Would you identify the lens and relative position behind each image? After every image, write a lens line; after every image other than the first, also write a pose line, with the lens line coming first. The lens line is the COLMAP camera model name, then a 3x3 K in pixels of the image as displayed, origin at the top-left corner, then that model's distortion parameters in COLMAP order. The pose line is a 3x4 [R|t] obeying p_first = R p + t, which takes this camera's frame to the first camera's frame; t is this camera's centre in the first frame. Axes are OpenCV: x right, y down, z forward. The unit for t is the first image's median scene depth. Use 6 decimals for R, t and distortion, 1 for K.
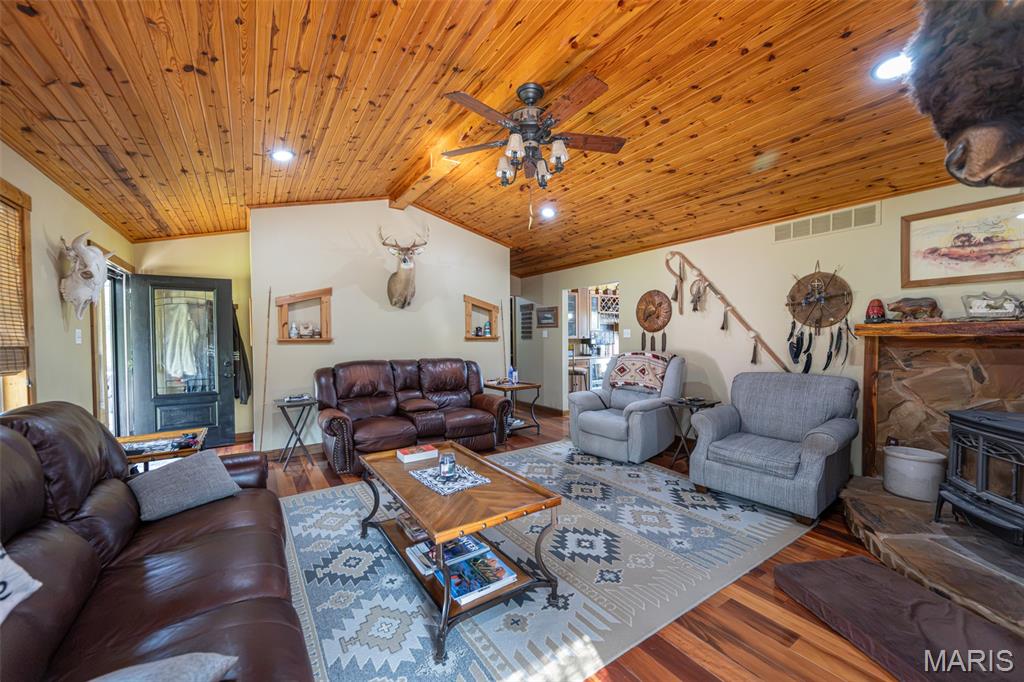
lens RADIAL K [[401.7, 0, 514.9], [0, 401.7, 344.8], [0, 0, 1]] dist [0.001276, -0.000026]
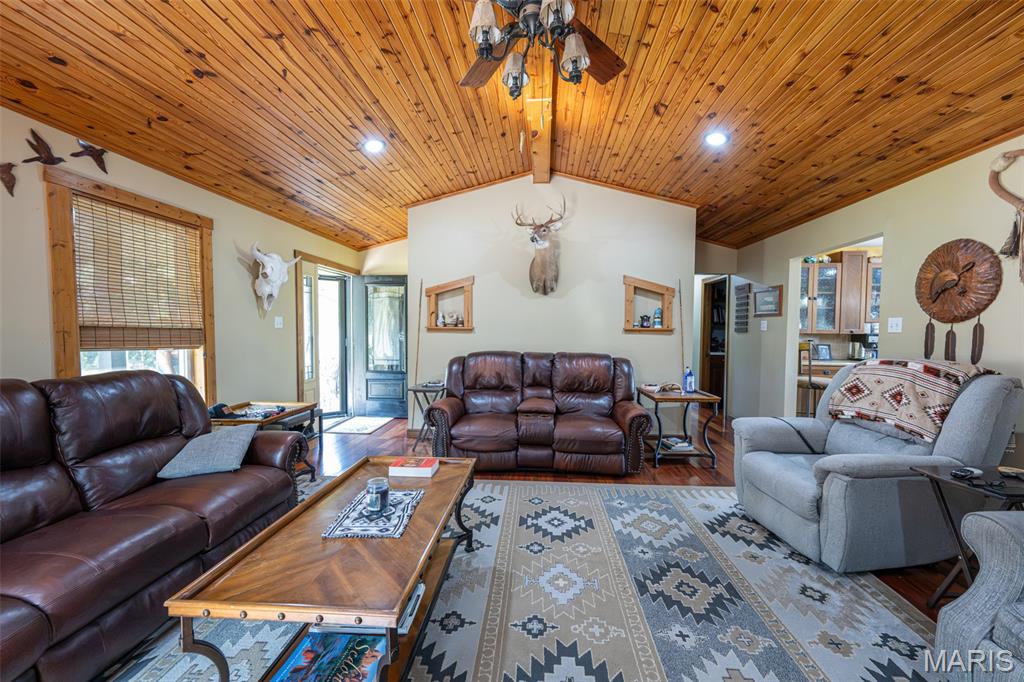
lens RADIAL K [[401.7, 0, 514.9], [0, 401.7, 344.8], [0, 0, 1]] dist [0.001276, -0.000026]
pose [[0.791830, 0.038414, -0.609532, 0.236025], [-0.026441, 0.999240, 0.028626, -0.003750], [0.610169, -0.006551, 0.792244, 0.278295]]
